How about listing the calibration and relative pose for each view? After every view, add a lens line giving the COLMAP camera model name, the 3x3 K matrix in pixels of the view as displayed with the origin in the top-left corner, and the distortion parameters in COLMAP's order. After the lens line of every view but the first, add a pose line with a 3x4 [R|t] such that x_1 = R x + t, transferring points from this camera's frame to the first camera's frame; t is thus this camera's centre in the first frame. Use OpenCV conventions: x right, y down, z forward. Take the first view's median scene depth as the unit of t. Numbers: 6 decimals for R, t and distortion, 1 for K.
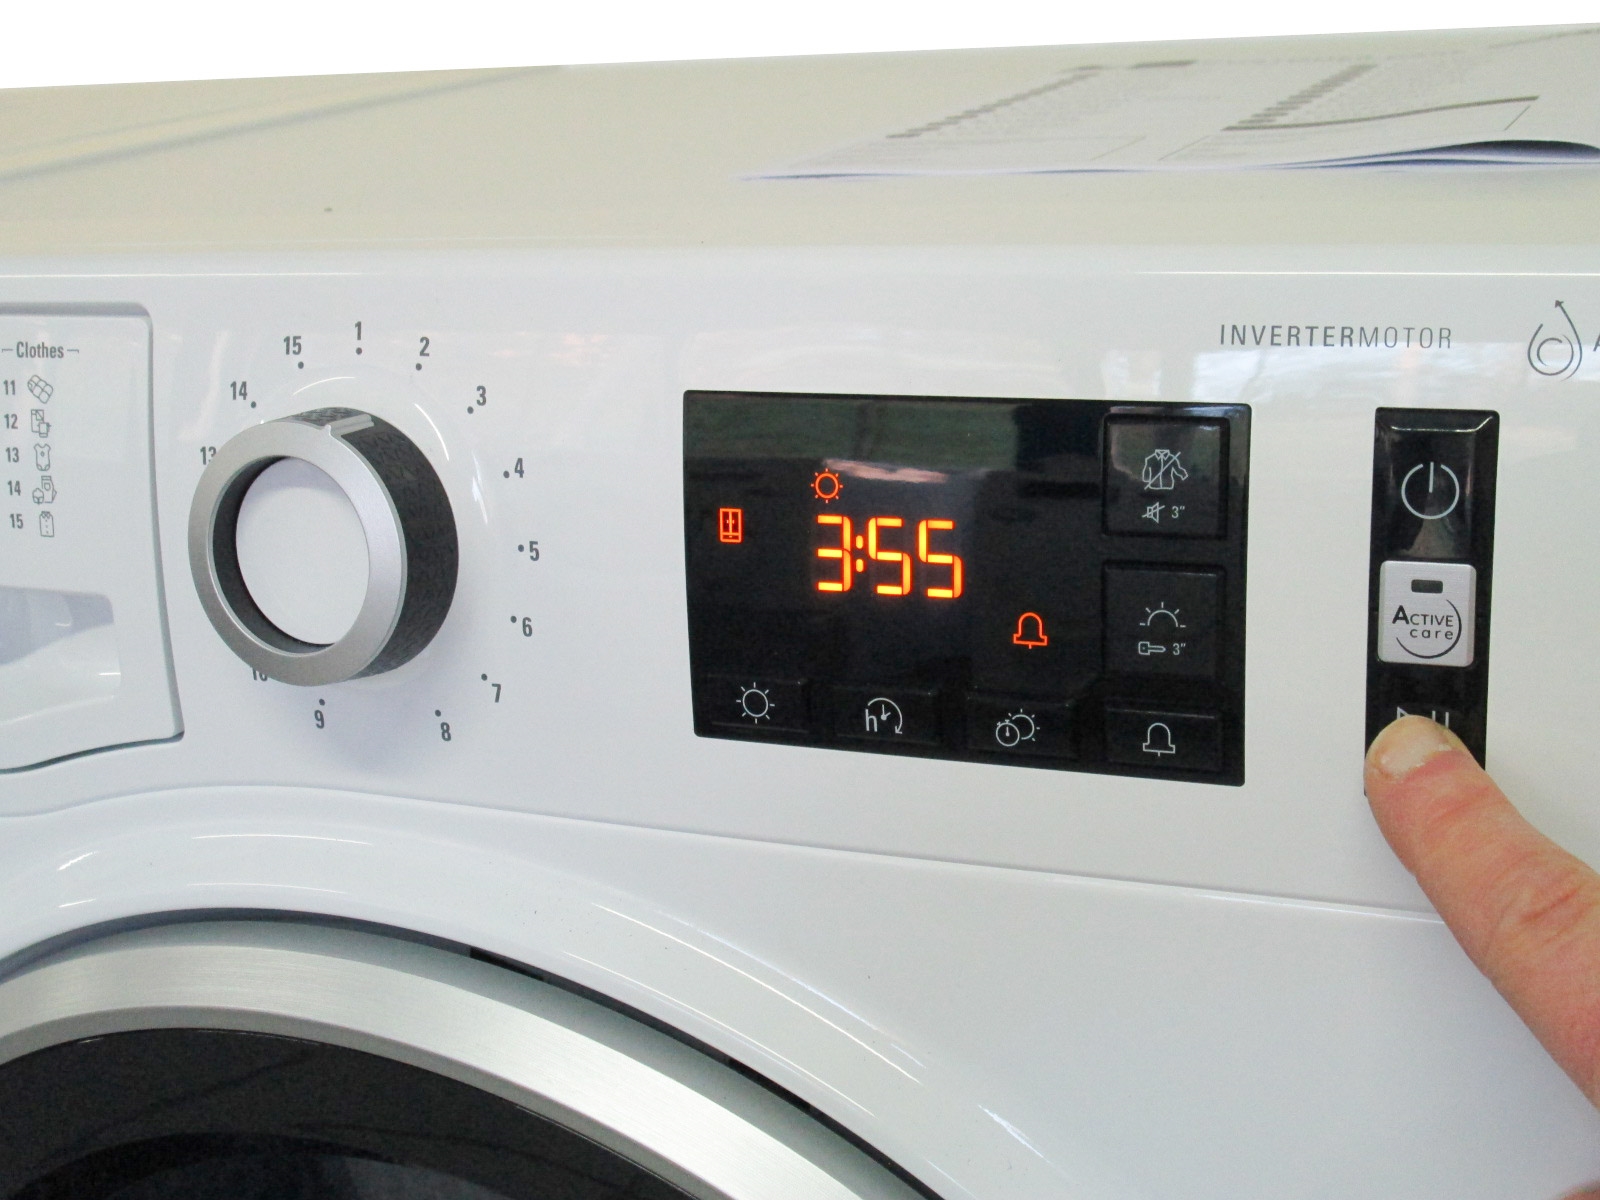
lens RADIAL K [[2371.5, 0, 802.5], [0, 2371.5, 590.9], [0, 0, 1]] dist [-0.106626, 0.000000]
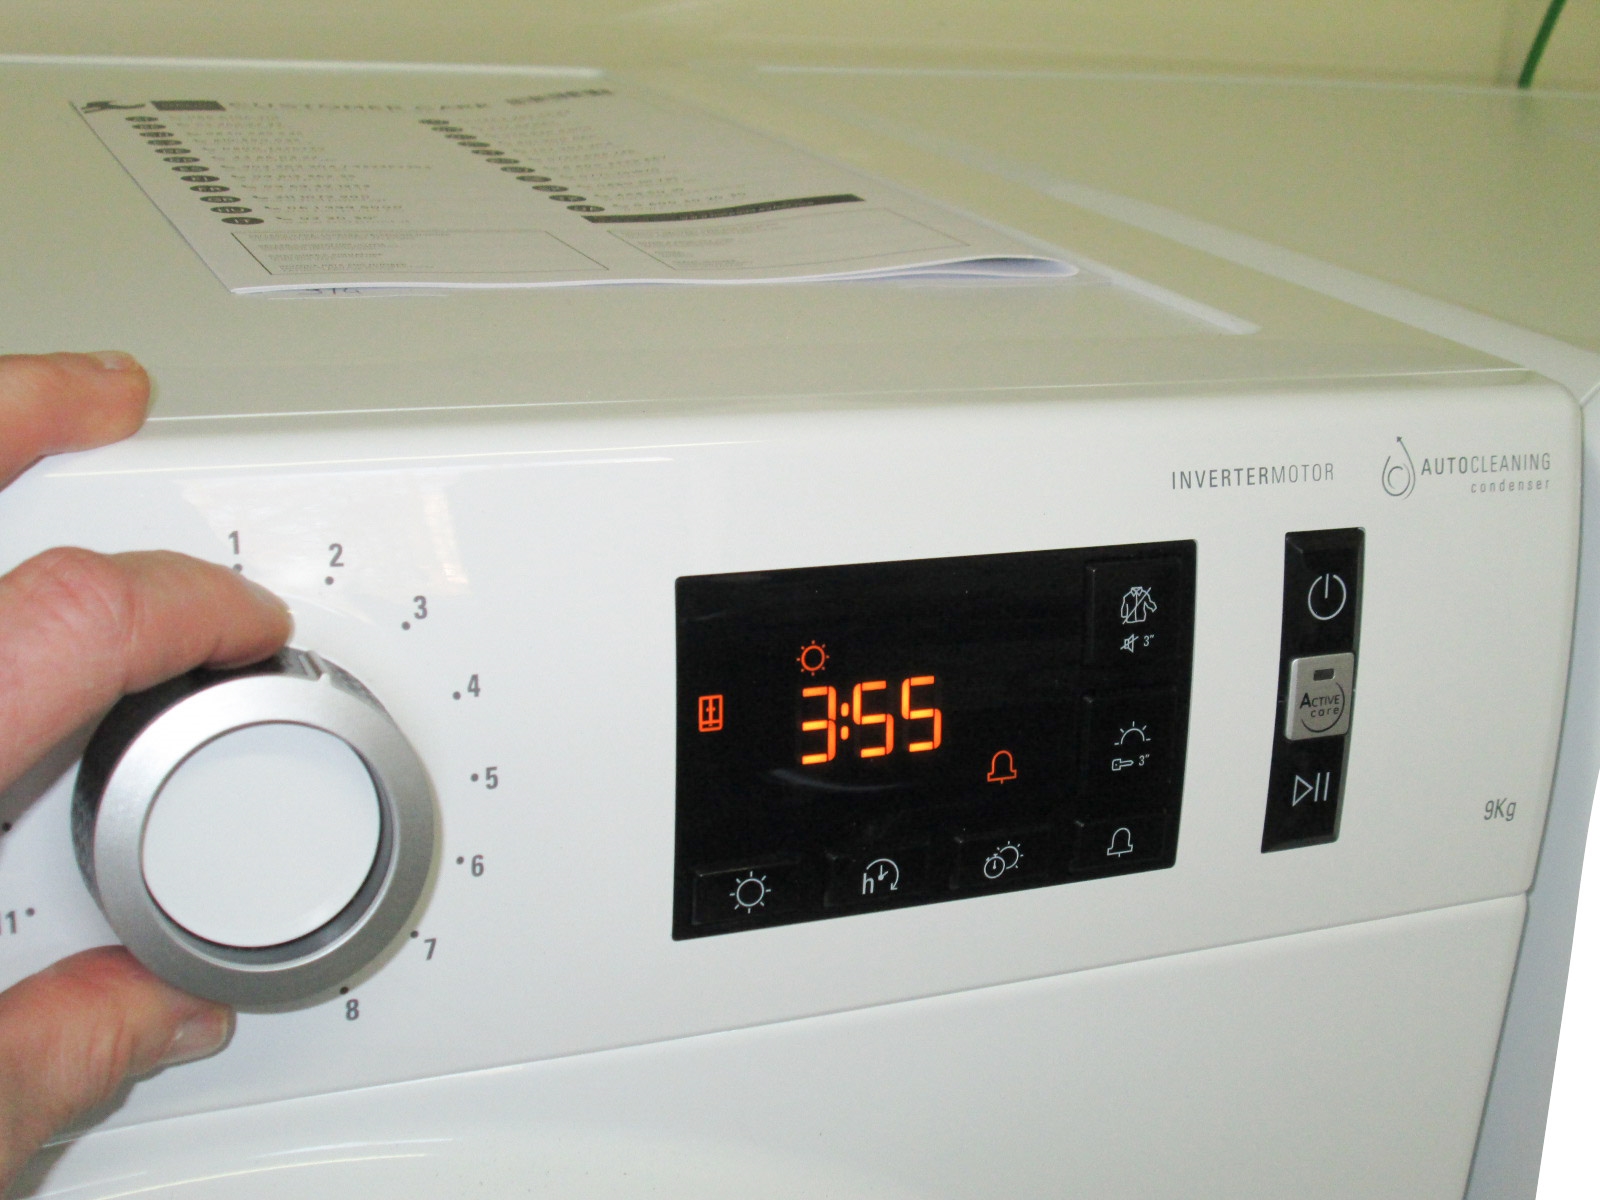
lens RADIAL K [[2371.5, 0, 799.8], [0, 2371.5, 613.3], [0, 0, 1]] dist [-0.106626, 0.000000]
pose [[0.610722, -0.137303, 0.779850, -0.764520], [0.098098, 0.990384, 0.097547, -0.161131], [-0.785745, 0.016928, 0.618319, 0.408604]]
